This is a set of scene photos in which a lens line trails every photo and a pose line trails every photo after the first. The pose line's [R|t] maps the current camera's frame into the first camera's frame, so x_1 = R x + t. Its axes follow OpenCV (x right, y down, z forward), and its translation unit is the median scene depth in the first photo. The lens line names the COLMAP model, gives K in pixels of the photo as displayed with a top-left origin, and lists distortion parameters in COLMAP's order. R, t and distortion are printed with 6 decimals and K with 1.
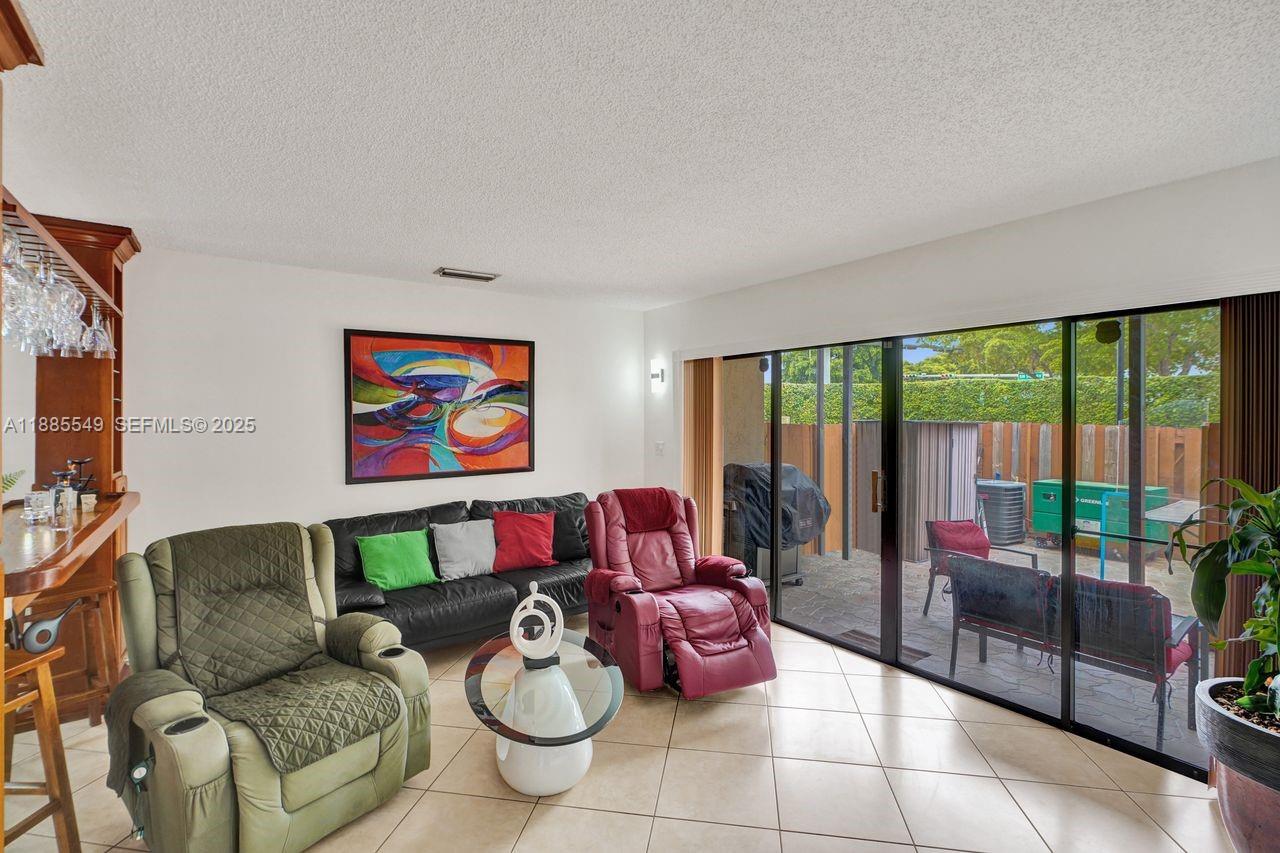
lens RADIAL K [[595.9, 0, 637.2], [0, 595.9, 419.4], [0, 0, 1]] dist [0.028399, -0.001112]
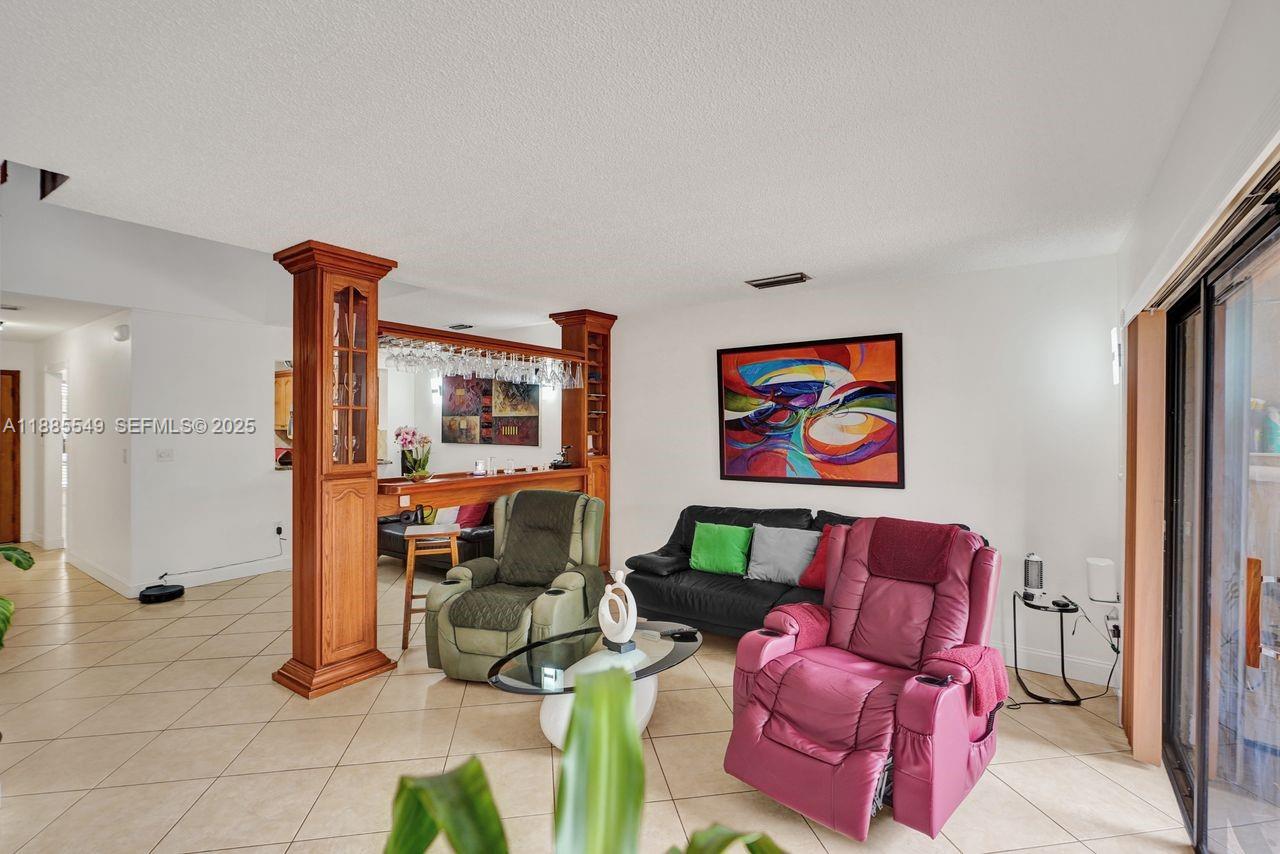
lens RADIAL K [[595.9, 0, 637.2], [0, 595.9, 419.9], [0, 0, 1]] dist [0.028399, -0.001112]
pose [[0.336998, -0.006553, -0.941483, 0.534319], [-0.009648, 0.999899, -0.010413, 0.003433], [0.941456, 0.012593, 0.336901, 0.405249]]
